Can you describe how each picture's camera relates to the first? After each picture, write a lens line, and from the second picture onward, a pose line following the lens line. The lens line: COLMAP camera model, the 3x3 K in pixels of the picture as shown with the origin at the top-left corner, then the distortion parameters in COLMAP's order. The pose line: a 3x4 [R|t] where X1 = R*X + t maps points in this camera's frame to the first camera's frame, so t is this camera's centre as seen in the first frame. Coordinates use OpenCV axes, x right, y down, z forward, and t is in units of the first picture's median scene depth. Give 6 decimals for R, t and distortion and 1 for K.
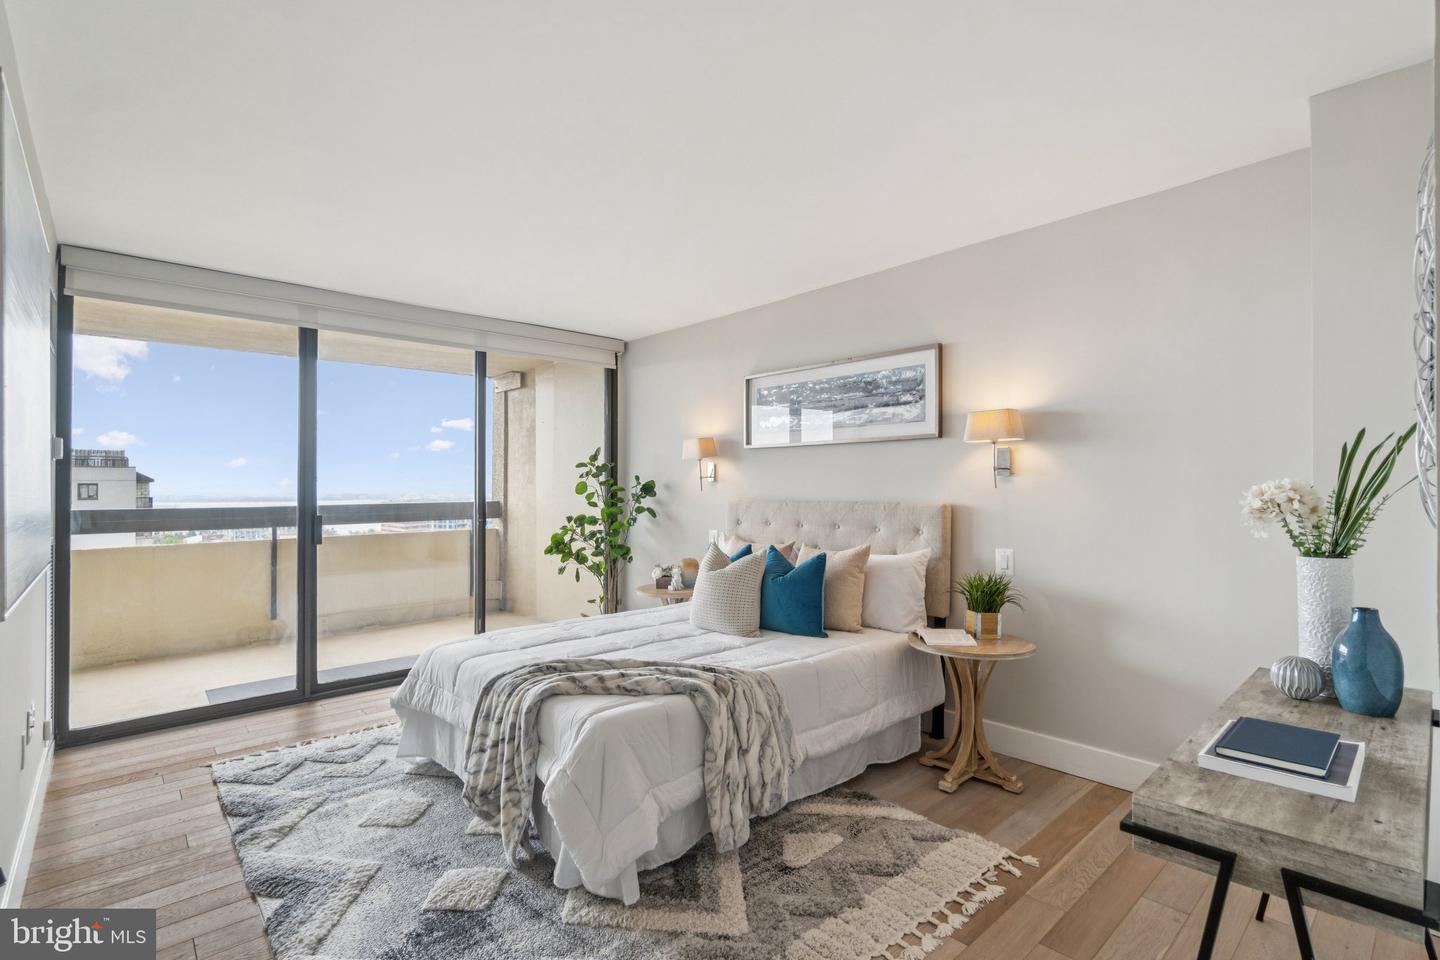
lens RADIAL K [[670.9, 0, 724.2], [0, 670.9, 473.6], [0, 0, 1]] dist [-0.006734, -0.001558]
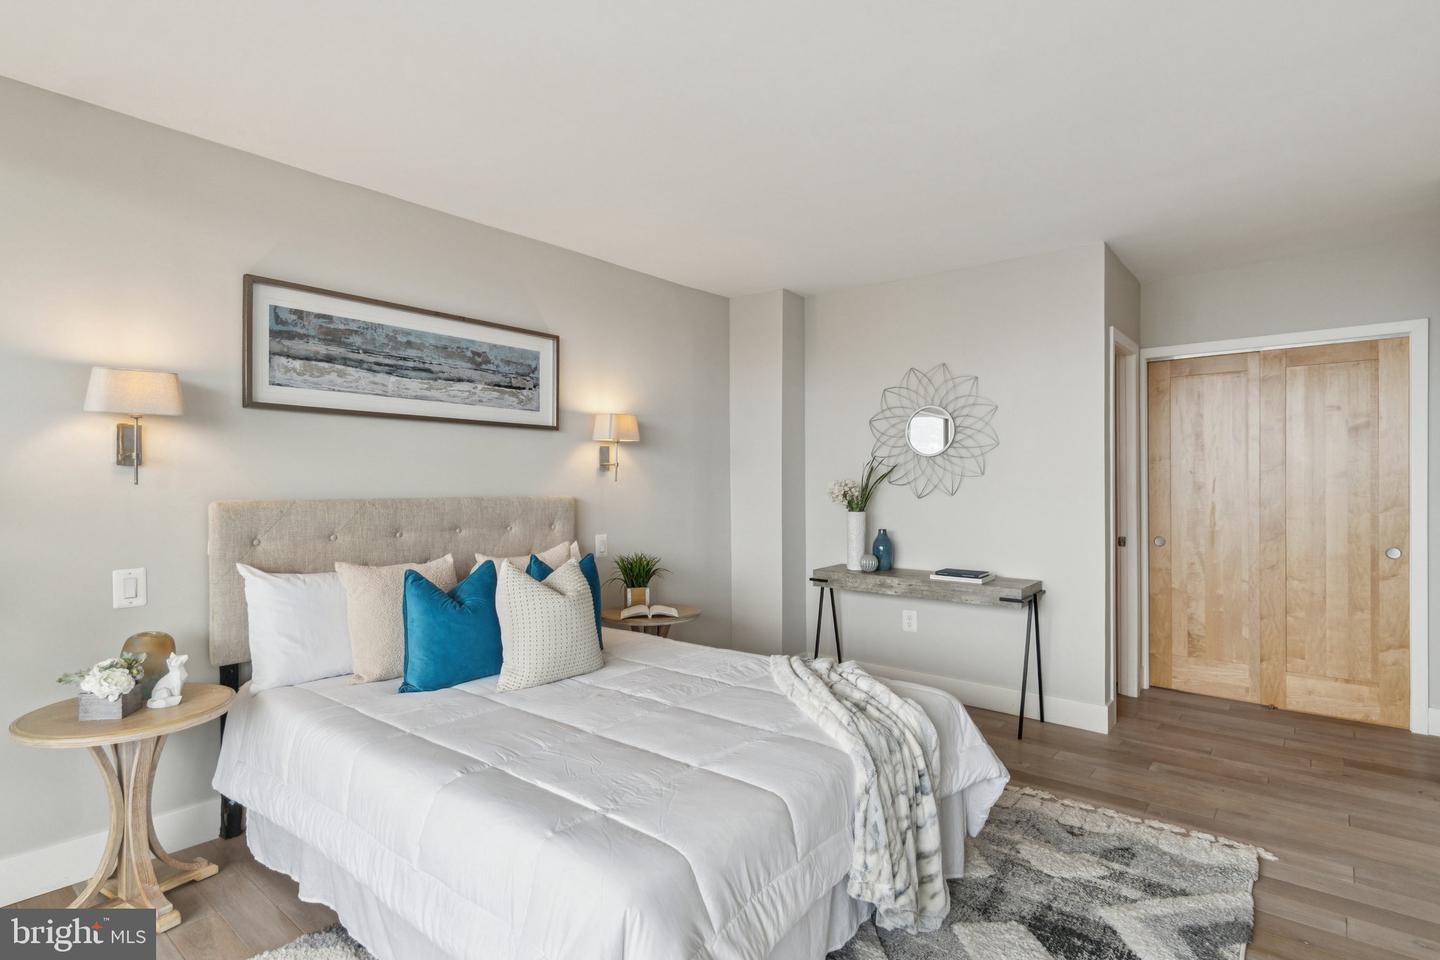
lens RADIAL K [[670.9, 0, 729.2], [0, 670.9, 484.5], [0, 0, 1]] dist [-0.006734, -0.001558]
pose [[-0.099697, -0.009852, 0.994969, -0.679269], [-0.029129, 0.999551, 0.006979, 0.011500], [-0.994591, -0.028287, -0.099939, 0.818492]]
